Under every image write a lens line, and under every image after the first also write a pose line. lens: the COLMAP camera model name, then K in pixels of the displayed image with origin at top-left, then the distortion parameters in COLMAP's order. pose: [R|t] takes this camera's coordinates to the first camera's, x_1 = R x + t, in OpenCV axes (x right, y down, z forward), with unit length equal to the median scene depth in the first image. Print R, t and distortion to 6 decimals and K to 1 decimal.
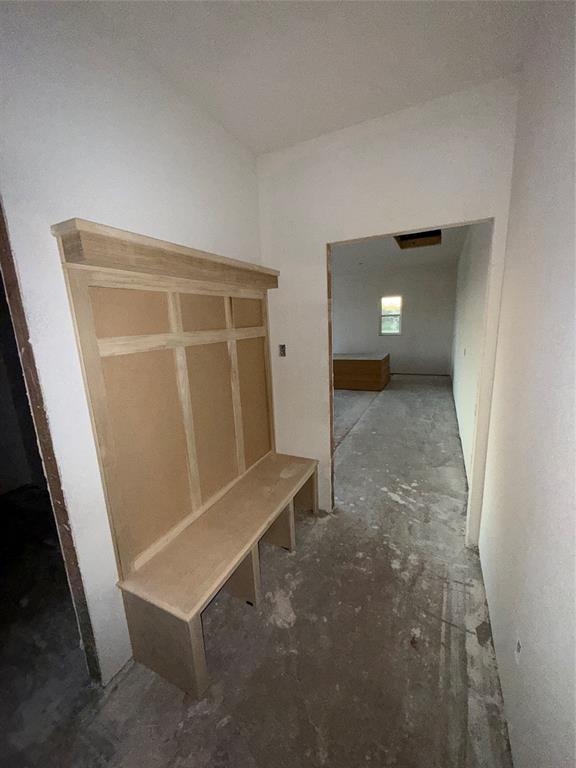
lens RADIAL K [[309.6, 0, 286.1], [0, 309.6, 383.7], [0, 0, 1]] dist [-0.000654, 0.000689]
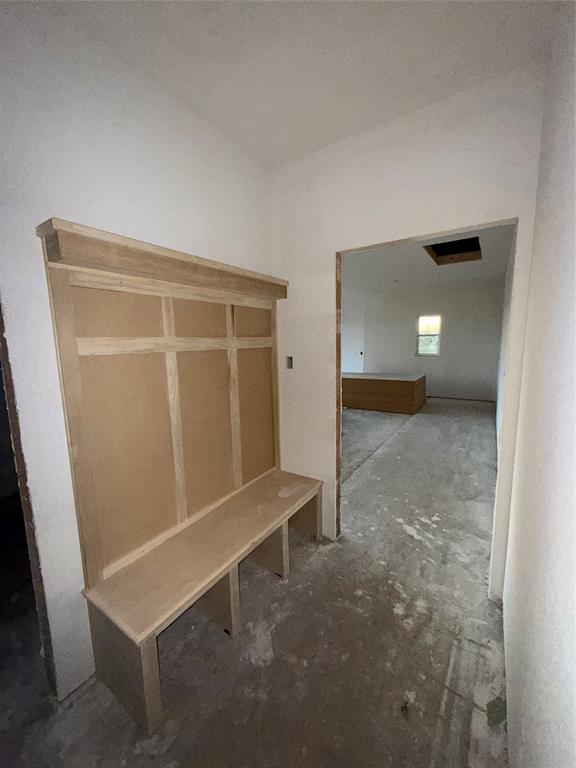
lens RADIAL K [[309.6, 0, 289.0], [0, 309.6, 384.2], [0, 0, 1]] dist [-0.000654, 0.000689]
pose [[0.991100, 0.043350, -0.125867, 0.137858], [-0.050879, 0.997063, -0.057235, 0.019666], [0.123016, 0.063129, 0.990395, 0.062726]]
